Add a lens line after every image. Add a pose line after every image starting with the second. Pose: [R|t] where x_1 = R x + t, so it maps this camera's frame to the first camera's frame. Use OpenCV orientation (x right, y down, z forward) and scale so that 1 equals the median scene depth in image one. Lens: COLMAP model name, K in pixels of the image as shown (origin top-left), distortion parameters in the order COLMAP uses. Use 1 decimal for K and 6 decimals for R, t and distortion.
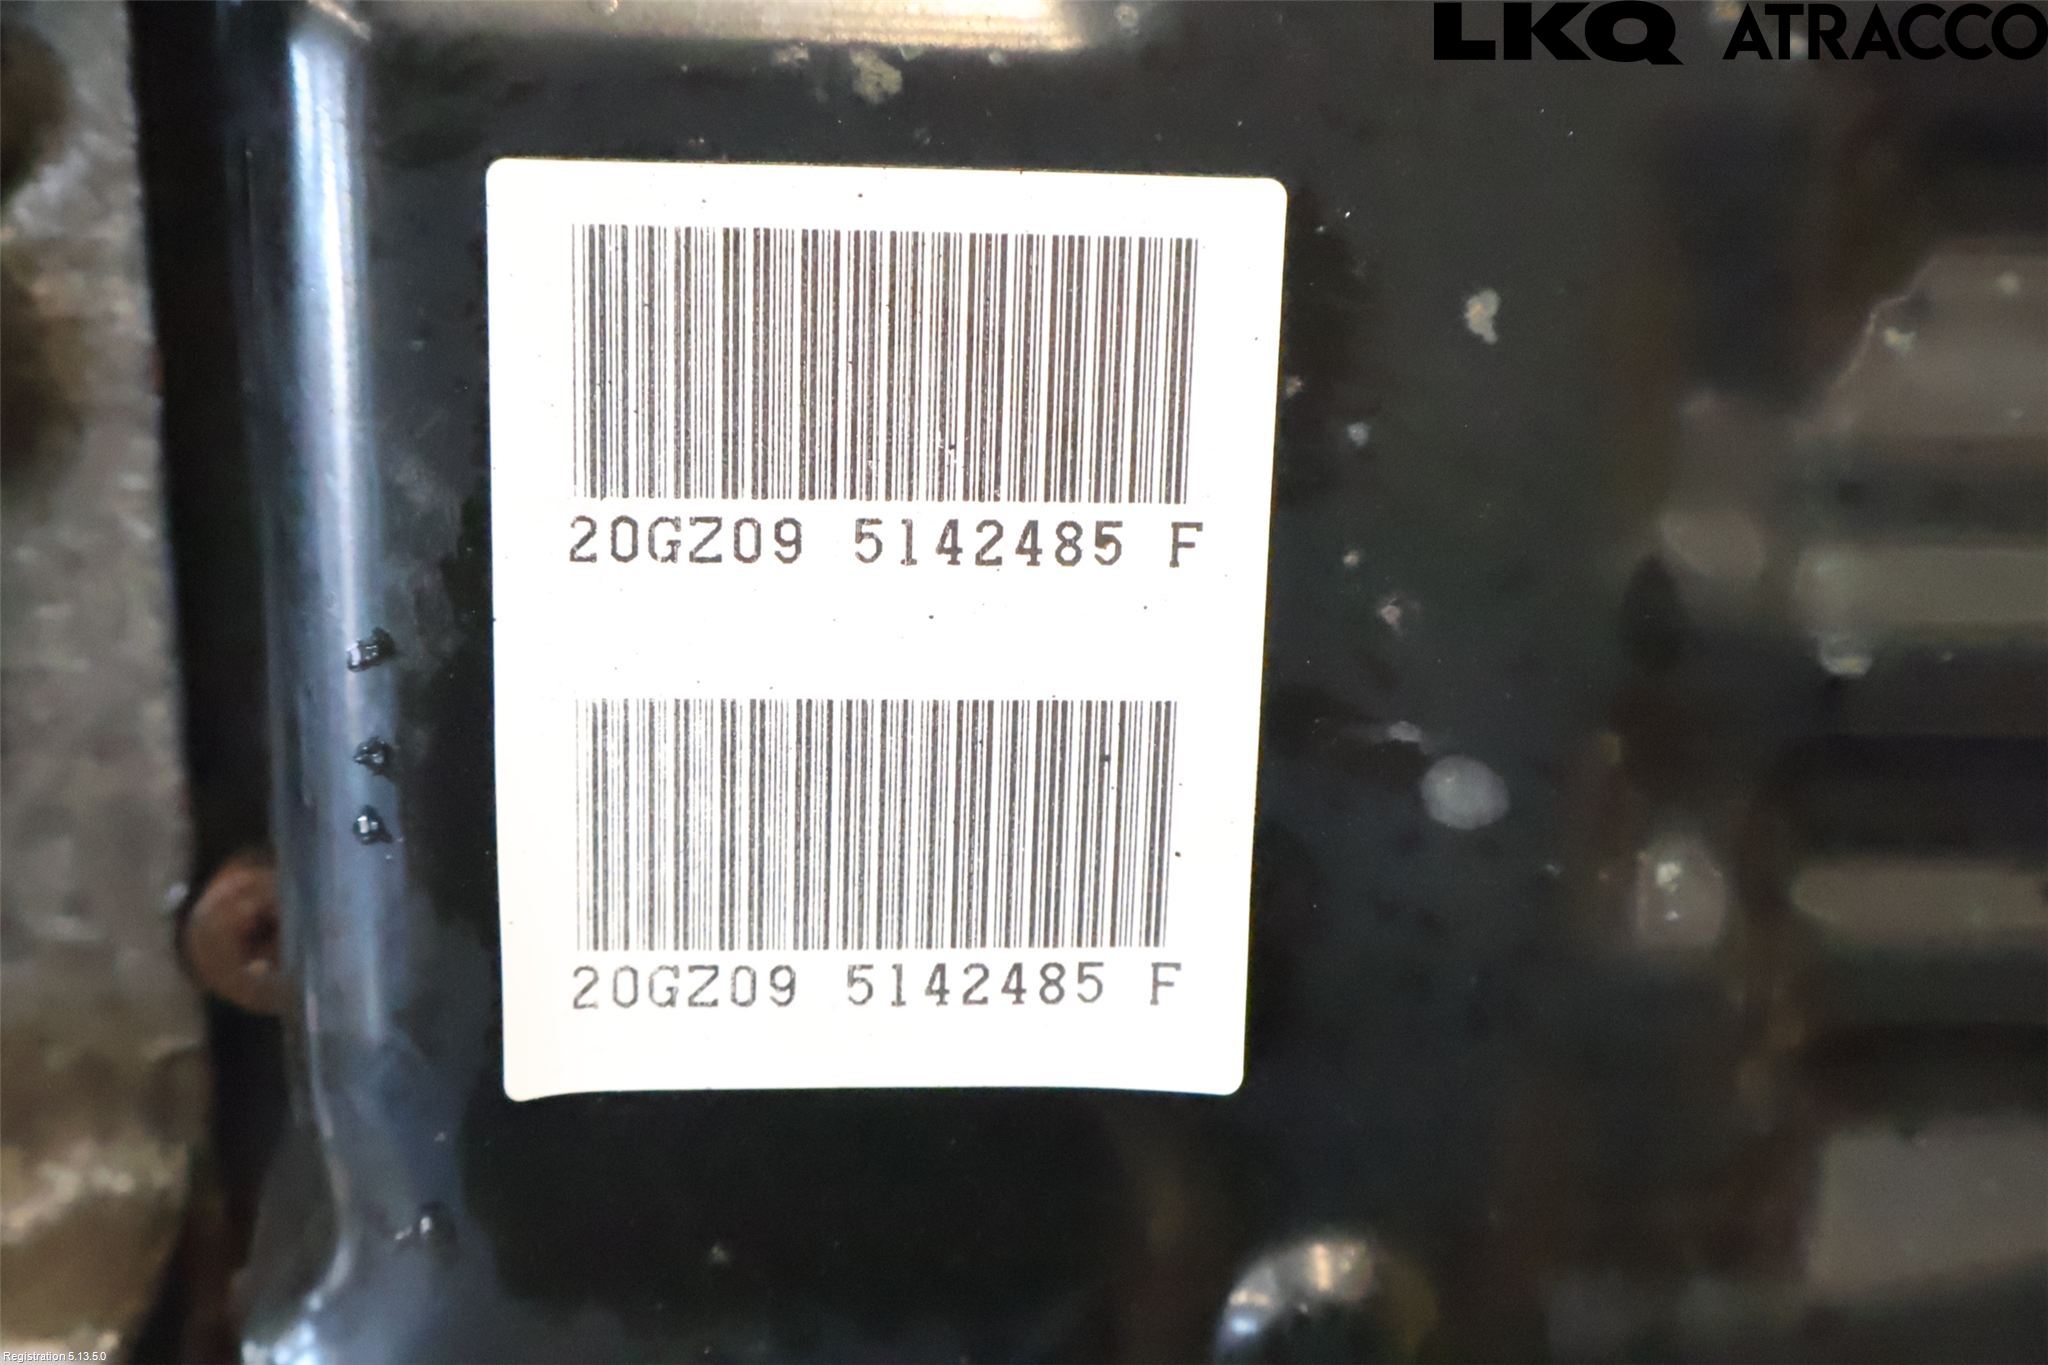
lens RADIAL K [[2633.0, 0, 1024.0], [0, 2633.0, 682.5], [0, 0, 1]] dist [0.003108, -0.077644]
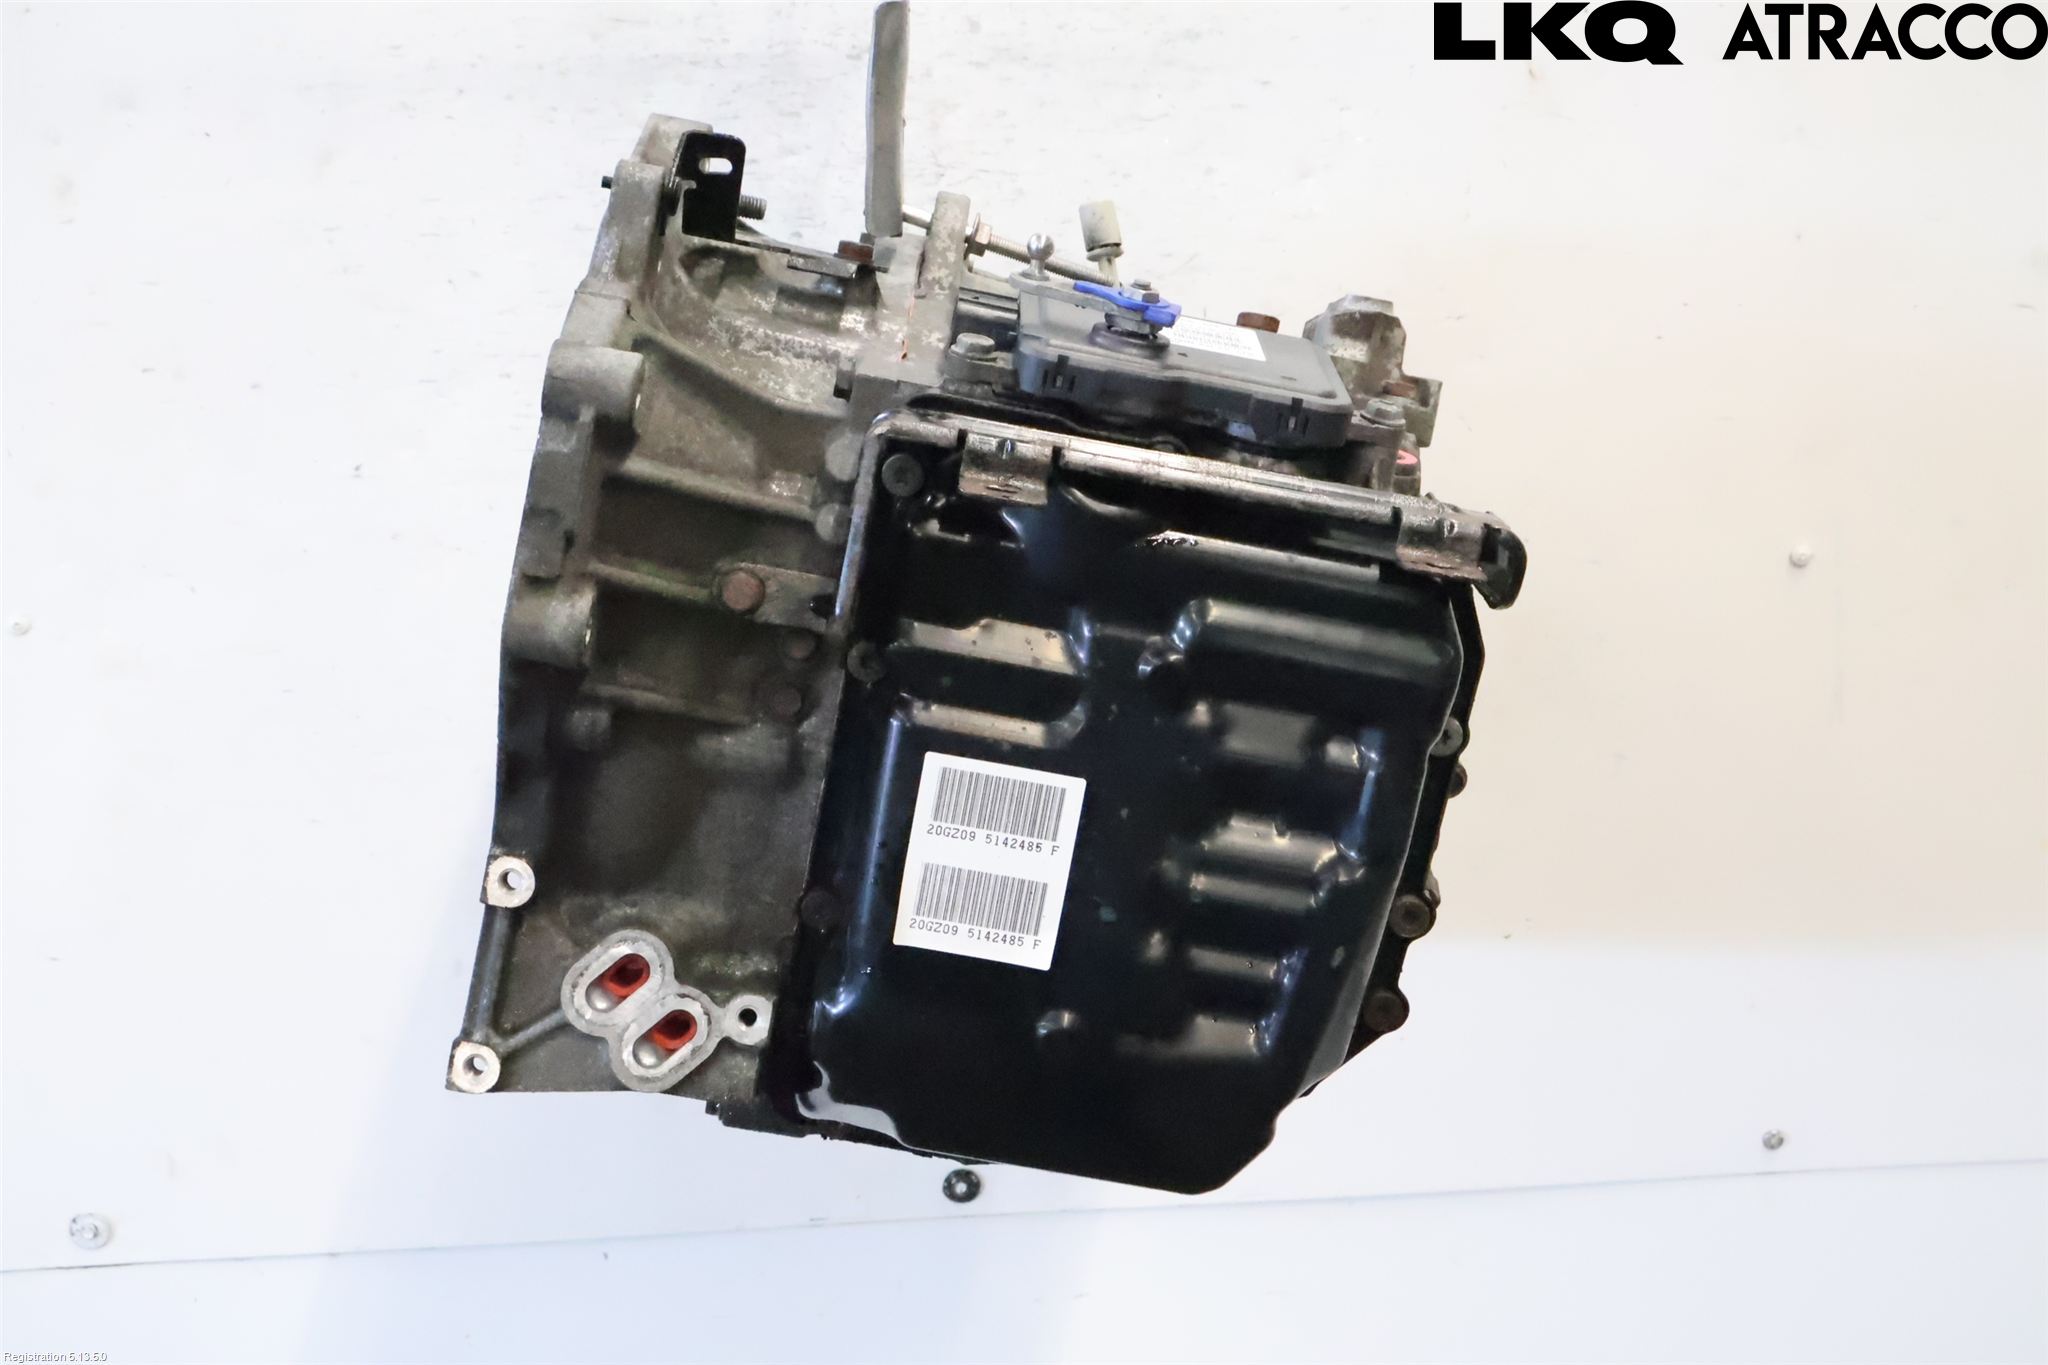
lens RADIAL K [[2633.0, 0, 1024.0], [0, 2633.0, 682.5], [0, 0, 1]] dist [0.003108, -0.077644]
pose [[0.985236, 0.161443, -0.056985, 0.222317], [-0.165873, 0.982545, -0.084215, 0.056821], [0.042394, 0.092424, 0.994817, -3.646908]]
